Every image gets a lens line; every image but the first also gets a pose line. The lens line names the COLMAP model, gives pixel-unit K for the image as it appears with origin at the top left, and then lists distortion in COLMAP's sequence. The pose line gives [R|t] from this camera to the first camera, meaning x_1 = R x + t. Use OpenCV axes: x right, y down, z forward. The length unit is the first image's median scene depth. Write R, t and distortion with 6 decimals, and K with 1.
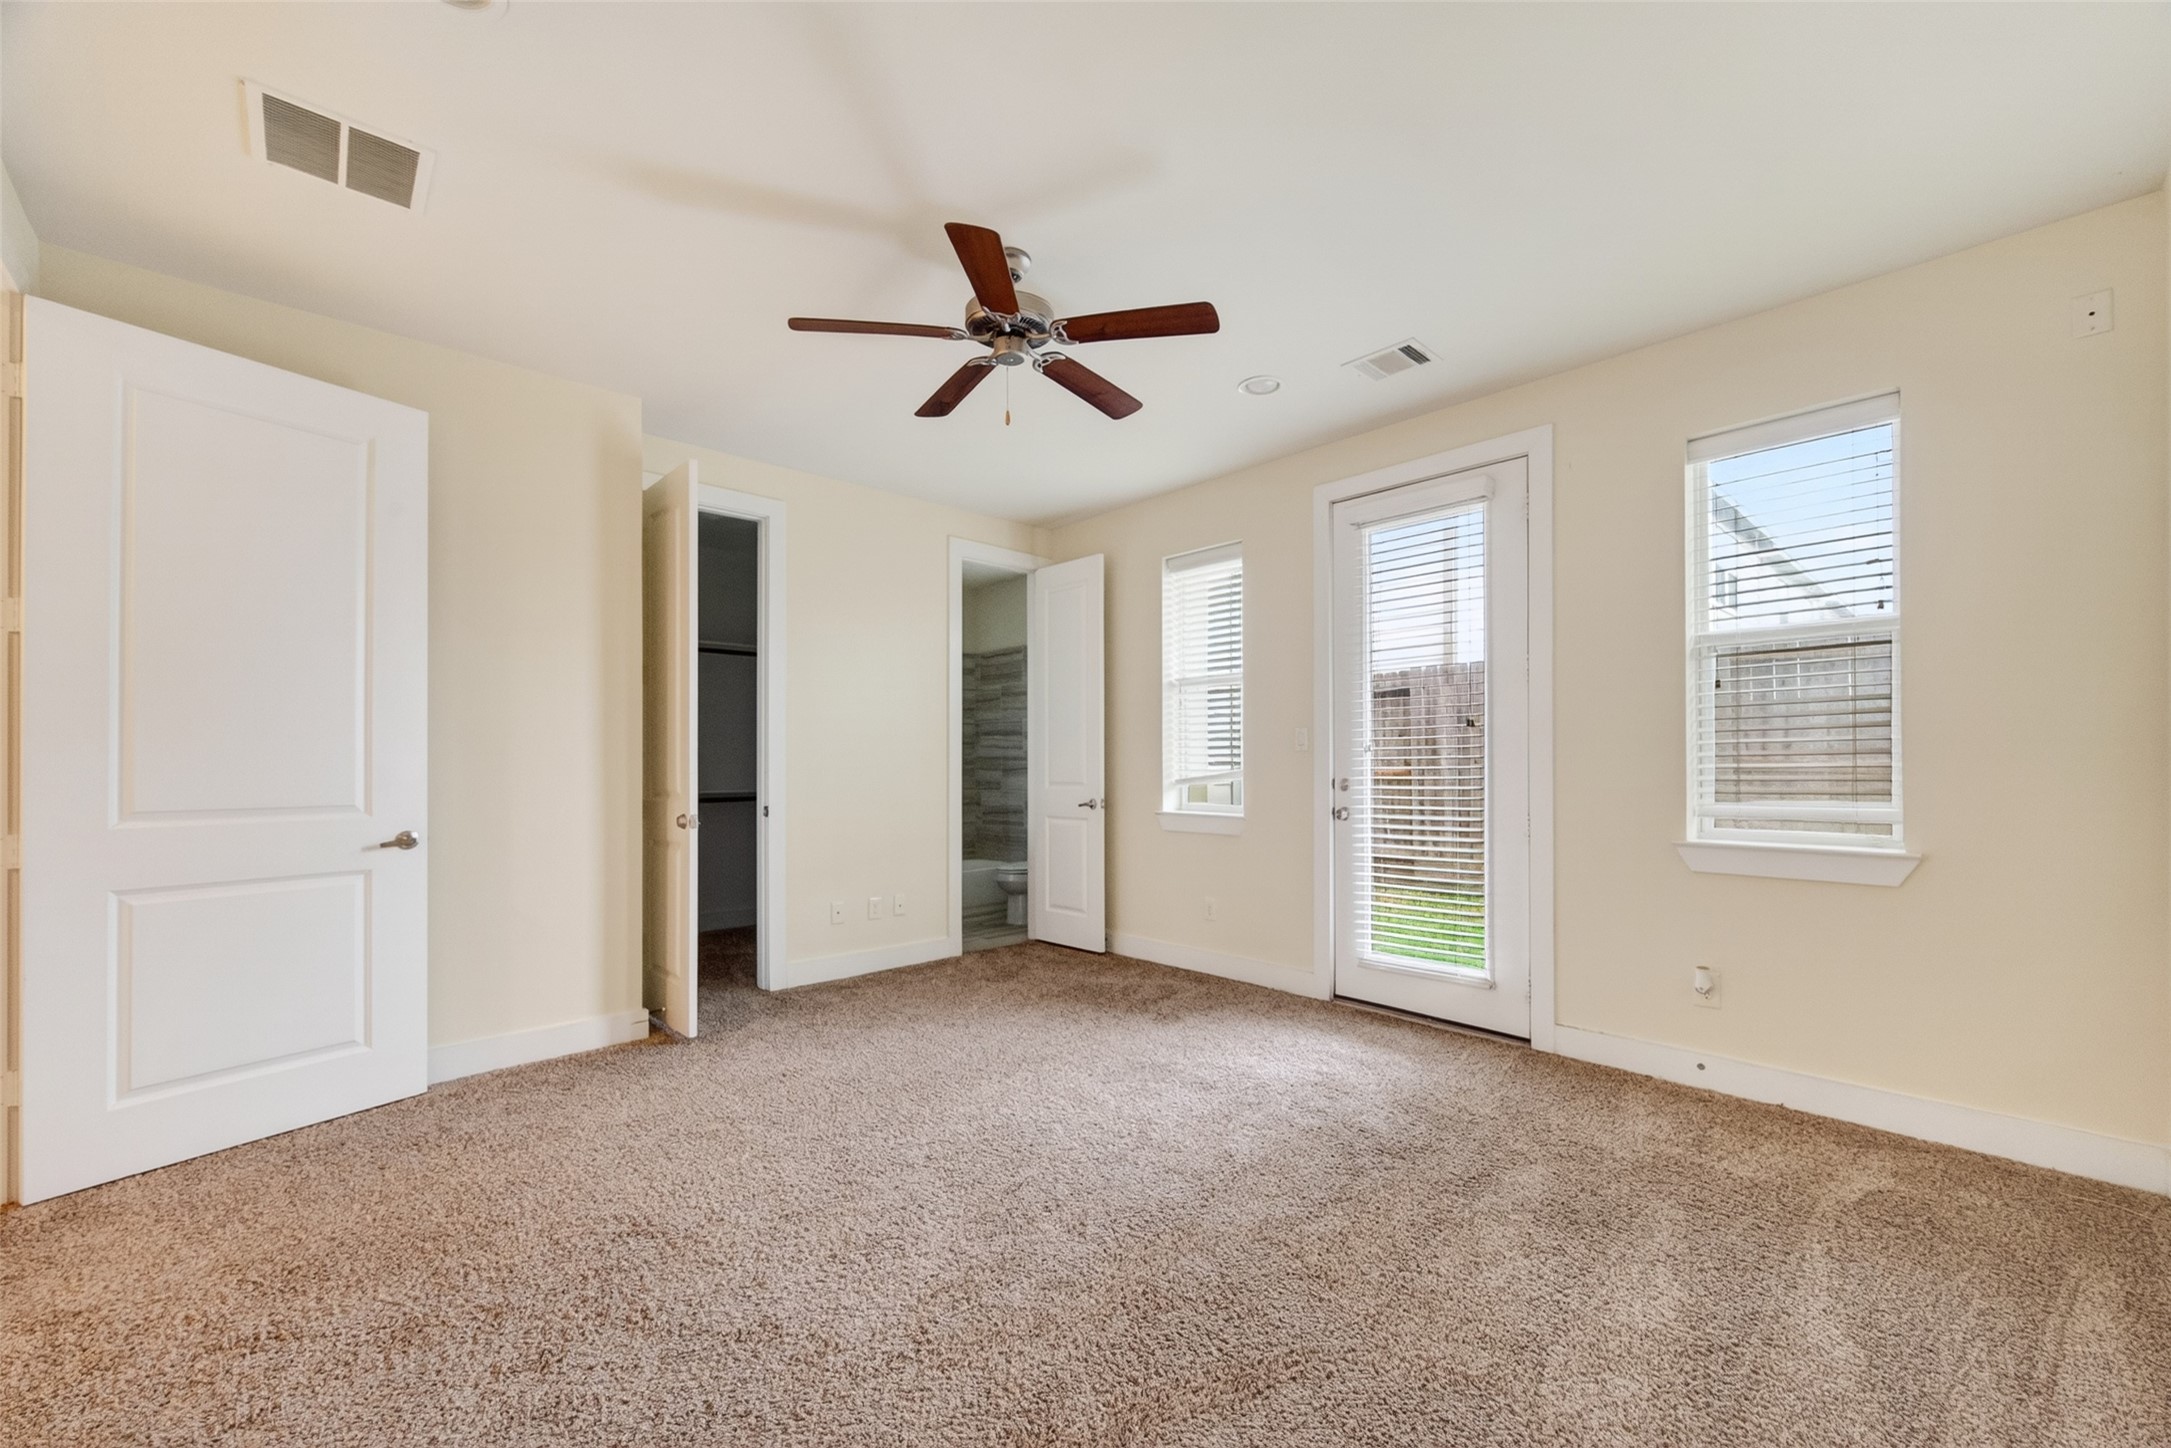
lens RADIAL K [[872.5, 0, 1093.0], [0, 872.5, 766.4], [0, 0, 1]] dist [-0.000045, 0.000062]
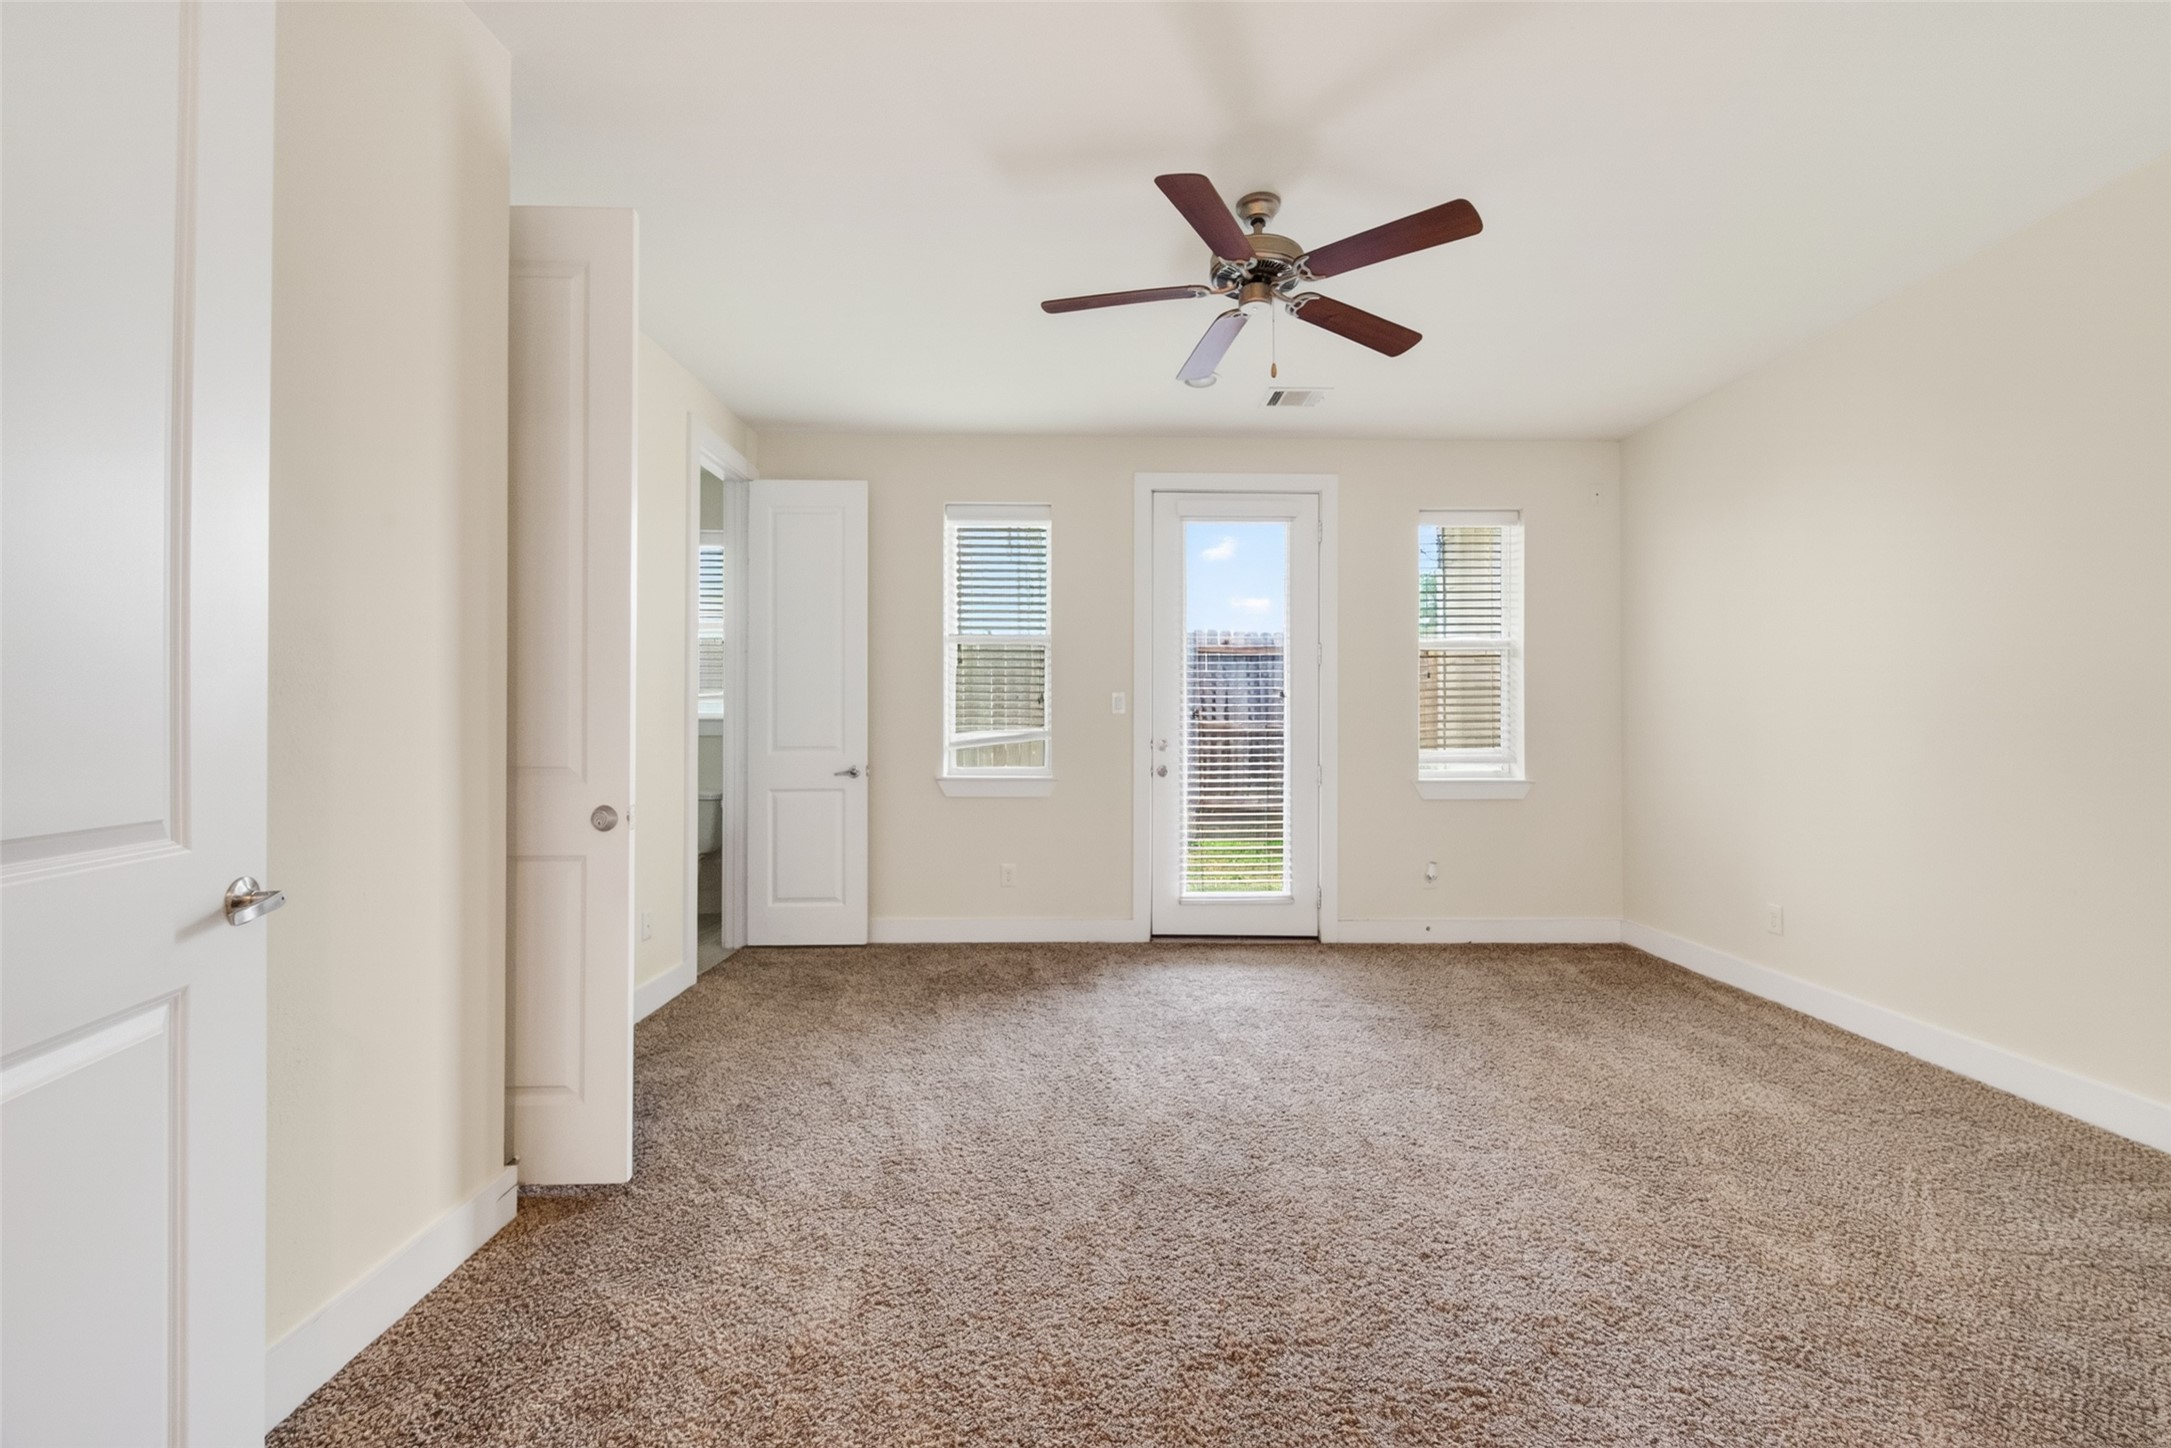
lens RADIAL K [[876.1, 0, 1091.2], [0, 876.1, 727.4], [0, 0, 1]] dist [0.001353, -0.000106]
pose [[0.664817, 0.003820, 0.746996, -0.677404], [-0.002592, 0.999993, -0.002807, 0.001273], [-0.747001, -0.000070, 0.664822, 0.355397]]
